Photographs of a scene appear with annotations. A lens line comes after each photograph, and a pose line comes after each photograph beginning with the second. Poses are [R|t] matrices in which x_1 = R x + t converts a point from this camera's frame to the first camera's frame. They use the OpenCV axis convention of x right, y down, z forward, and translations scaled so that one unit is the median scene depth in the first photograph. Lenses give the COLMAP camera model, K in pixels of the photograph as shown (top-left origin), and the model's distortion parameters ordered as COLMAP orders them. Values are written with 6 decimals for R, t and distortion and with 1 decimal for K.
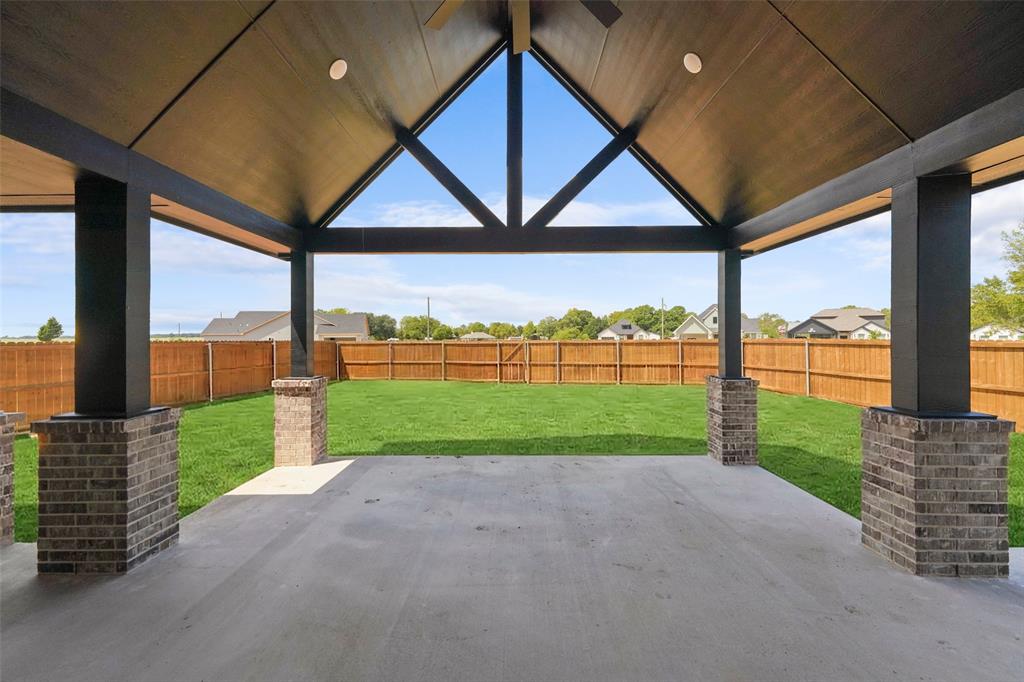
lens RADIAL K [[409.2, 0, 512.4], [0, 409.2, 337.6], [0, 0, 1]] dist [-0.000071, -0.000003]
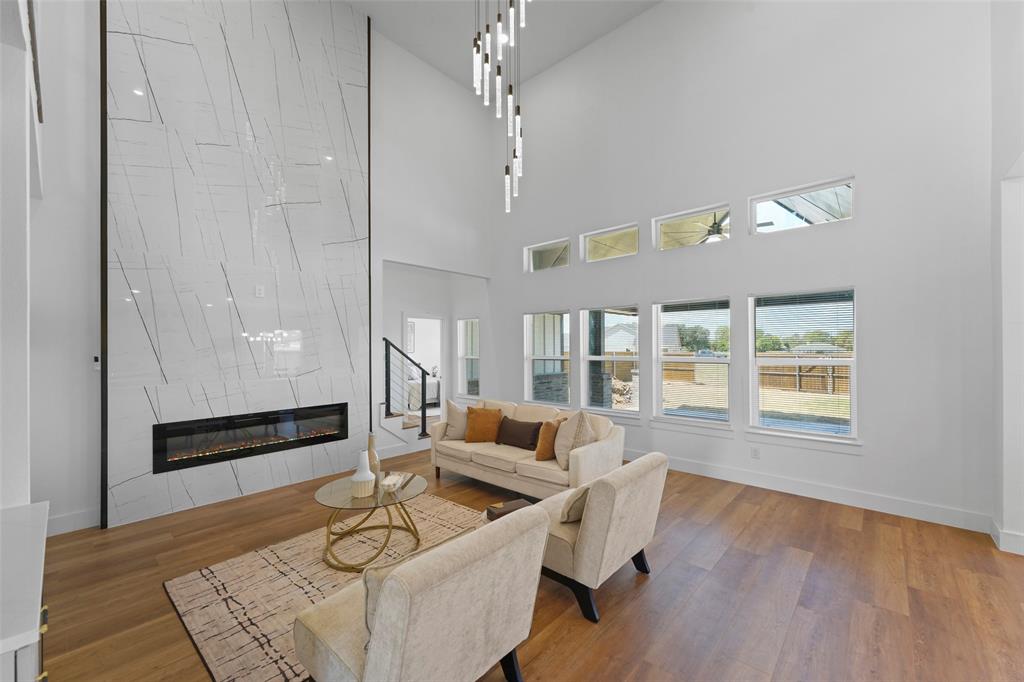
lens RADIAL K [[409.2, 0, 511.2], [0, 409.2, 345.2], [0, 0, 1]] dist [-0.000071, -0.000003]
pose [[0.745524, -0.001852, -0.666476, 0.128830], [-0.003576, 0.999971, -0.006778, -0.007719], [0.666469, 0.007436, 0.745495, -0.384336]]
